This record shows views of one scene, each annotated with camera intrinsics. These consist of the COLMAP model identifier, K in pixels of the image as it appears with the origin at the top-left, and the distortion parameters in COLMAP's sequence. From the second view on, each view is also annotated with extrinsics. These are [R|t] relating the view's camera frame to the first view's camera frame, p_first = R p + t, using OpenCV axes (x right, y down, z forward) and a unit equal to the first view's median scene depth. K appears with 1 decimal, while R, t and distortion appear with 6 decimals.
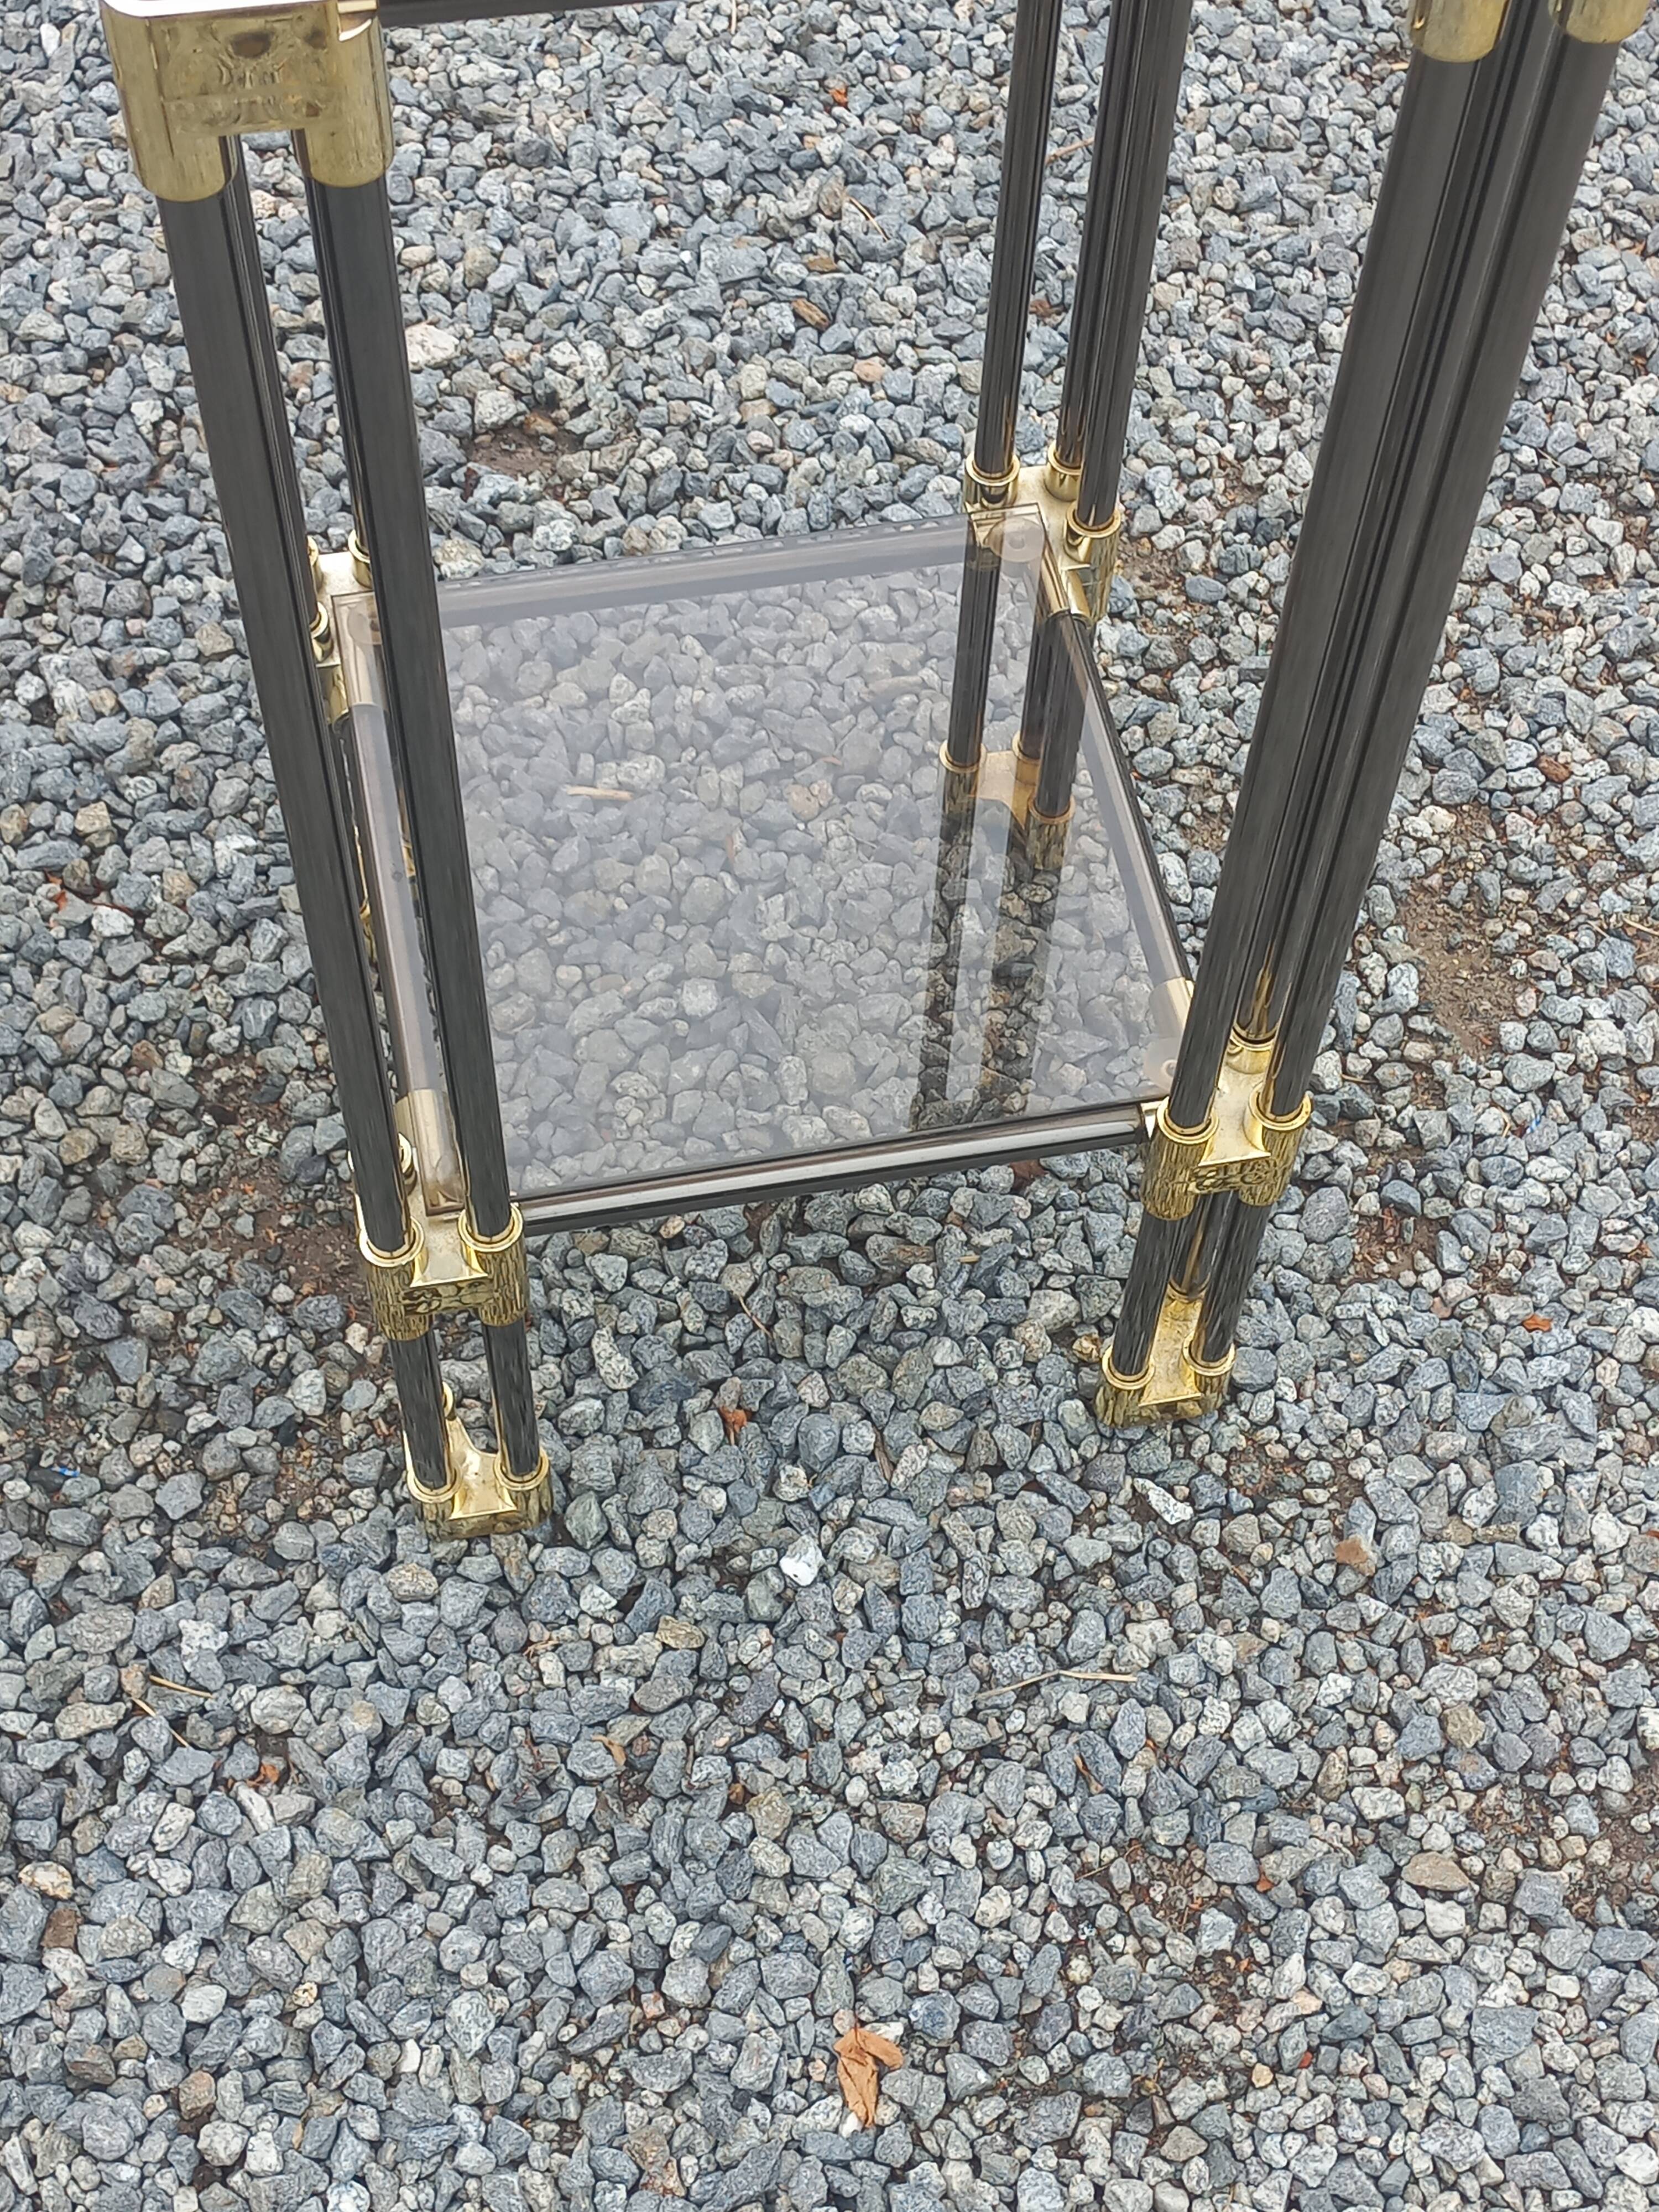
lens RADIAL K [[3173.1, 0, 832.1], [0, 3173.1, 1119.1], [0, 0, 1]] dist [0.077983, 0.000000]
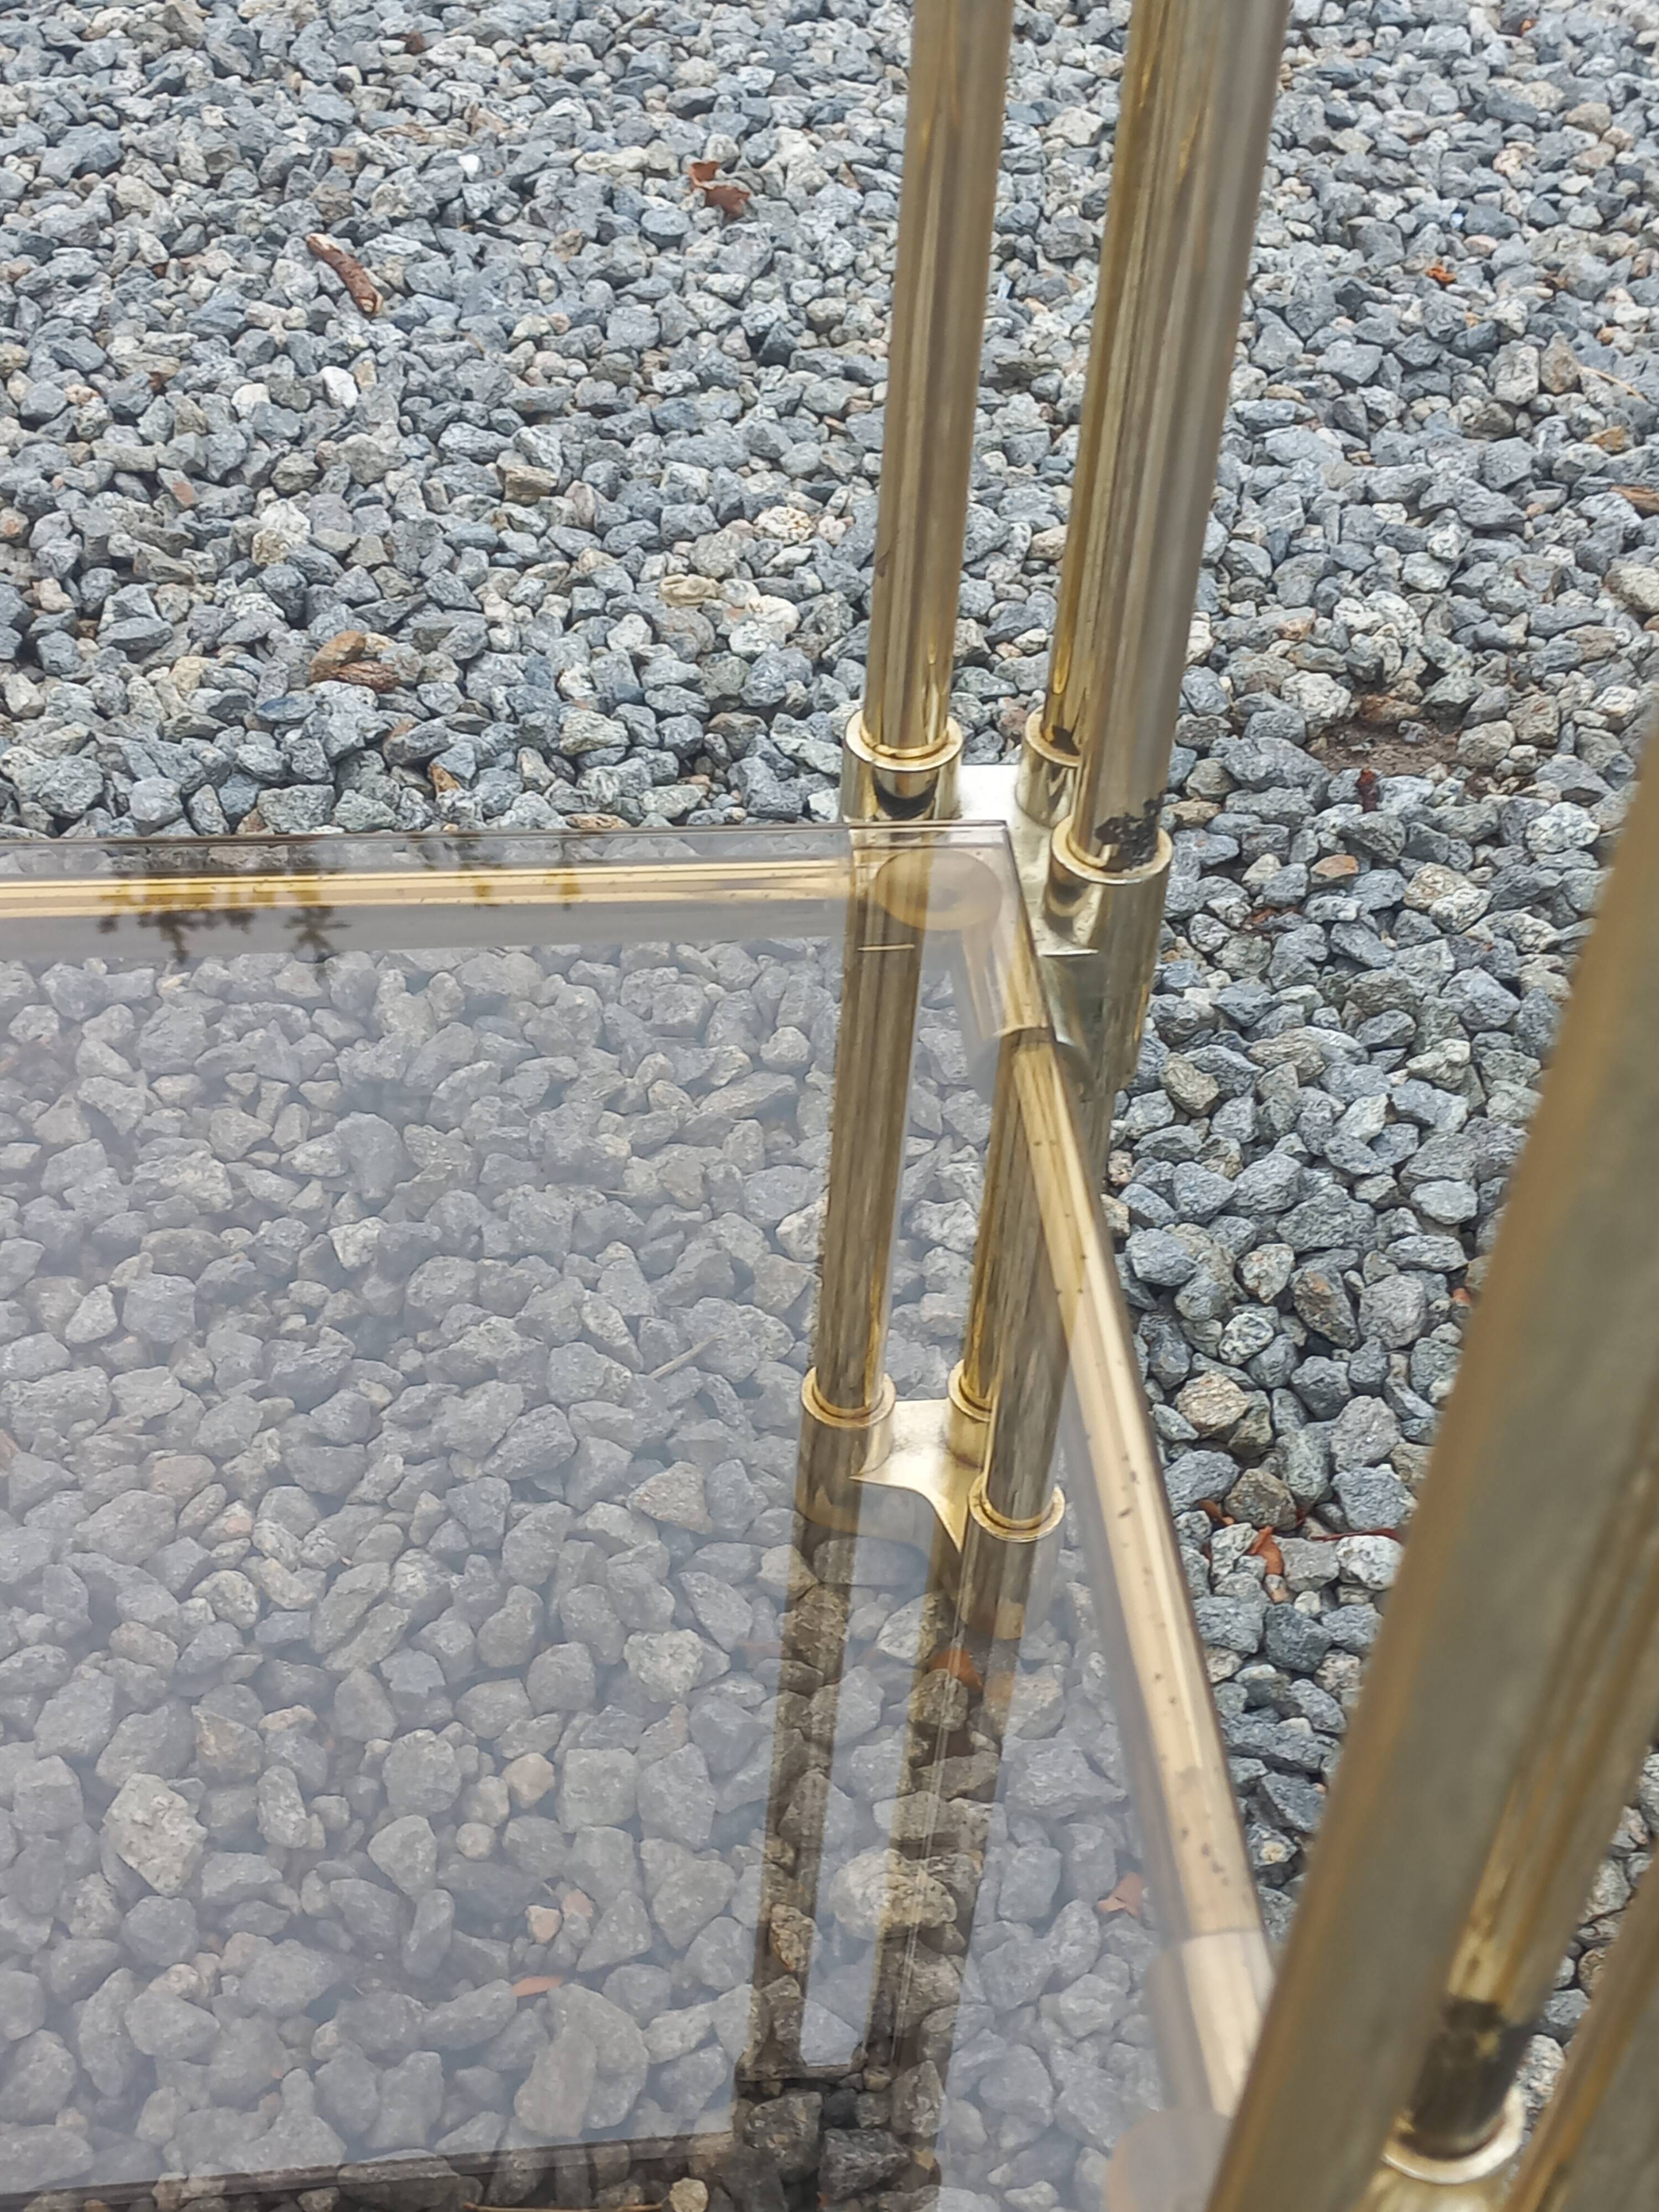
lens RADIAL K [[3173.1, 0, 826.3], [0, 3173.1, 1138.7], [0, 0, 1]] dist [0.077983, 0.000000]
pose [[0.933090, -0.225530, 0.280141, -0.456450], [0.285336, 0.938395, -0.194930, -0.051991], [-0.218921, 0.261822, 0.939959, 0.518900]]
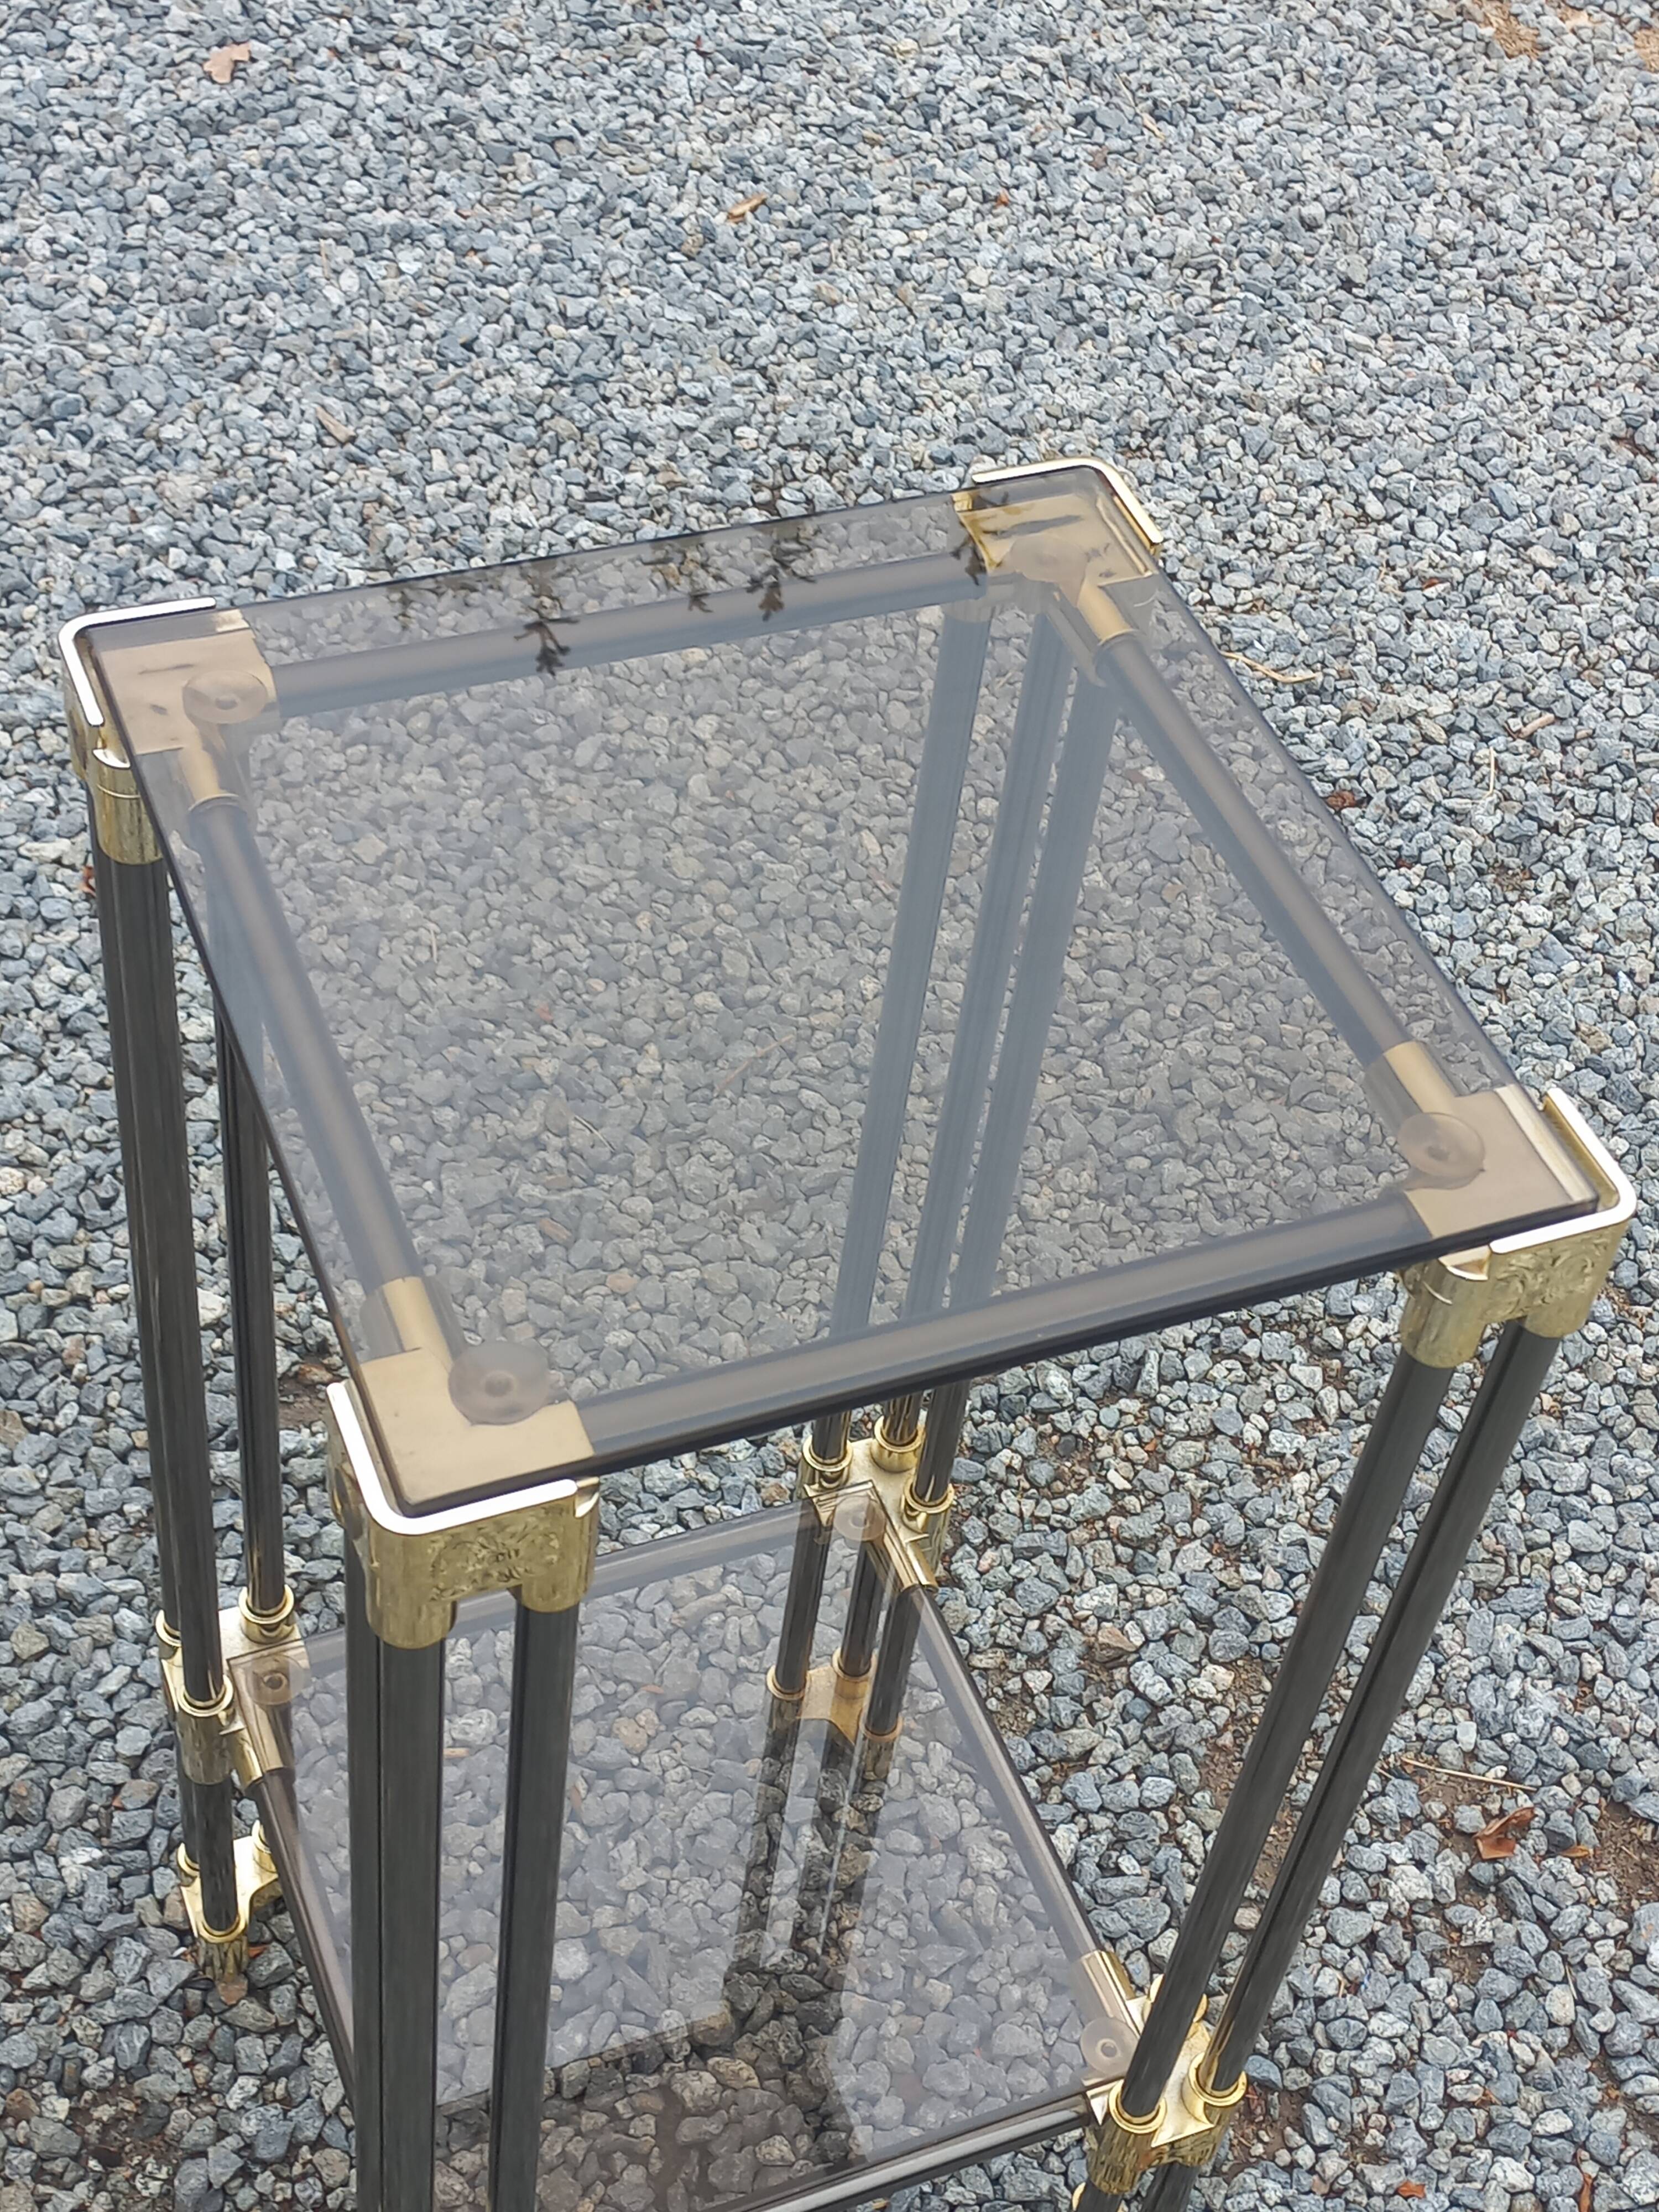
lens RADIAL K [[3173.1, 0, 836.5], [0, 3173.1, 1123.8], [0, 0, 1]] dist [0.077983, 0.000000]
pose [[0.980239, -0.090501, 0.175899, -0.115718], [0.118424, 0.980735, -0.155352, -0.134277], [-0.158451, 0.173113, 0.972073, -0.061667]]
